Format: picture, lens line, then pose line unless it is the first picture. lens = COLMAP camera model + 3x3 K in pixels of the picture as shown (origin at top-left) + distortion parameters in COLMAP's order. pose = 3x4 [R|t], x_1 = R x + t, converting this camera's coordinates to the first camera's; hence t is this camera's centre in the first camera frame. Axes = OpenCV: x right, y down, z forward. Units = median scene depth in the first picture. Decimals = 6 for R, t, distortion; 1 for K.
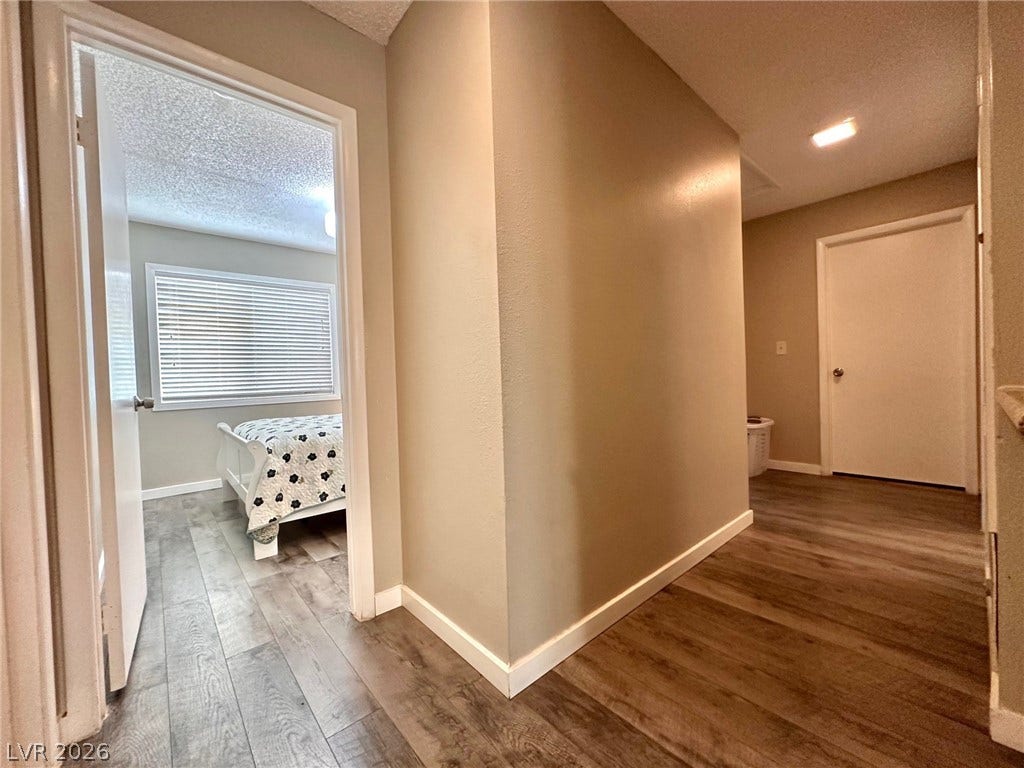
lens RADIAL K [[410.1, 0, 511.2], [0, 410.1, 382.5], [0, 0, 1]] dist [-0.007331, 0.000322]
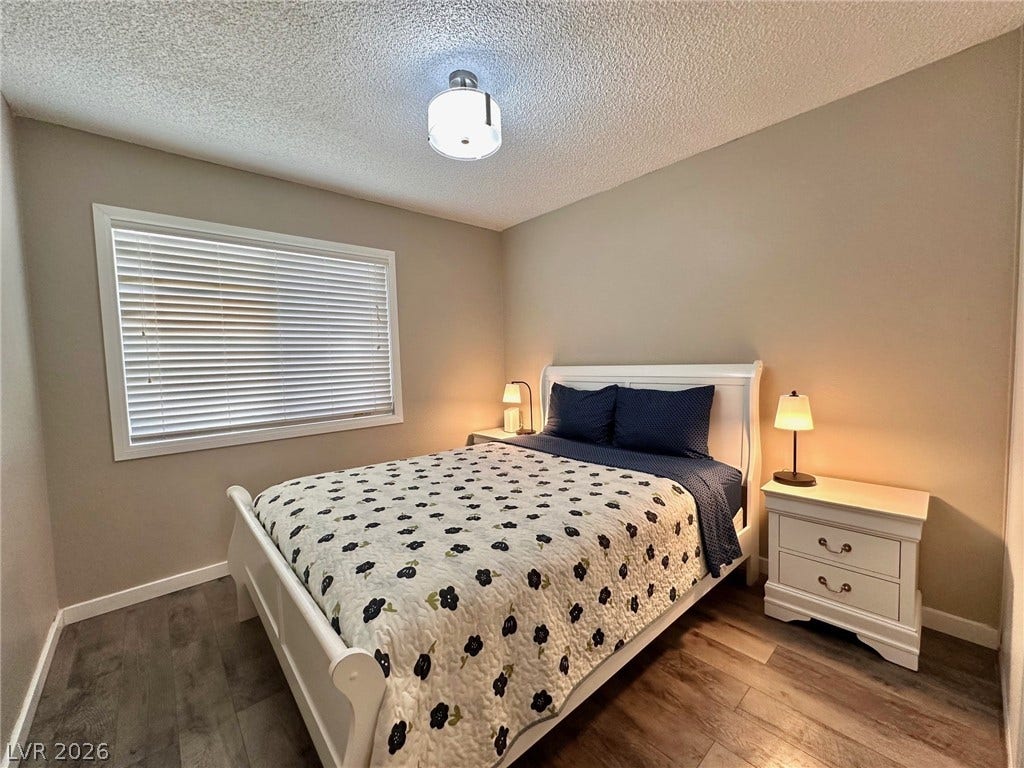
lens RADIAL K [[410.1, 0, 511.2], [0, 410.1, 382.5], [0, 0, 1]] dist [-0.007331, 0.000322]
pose [[0.999987, 0.001921, 0.004686, -0.307322], [-0.002097, 0.999281, 0.037863, -0.065513], [-0.004610, -0.037872, 0.999272, 0.410129]]
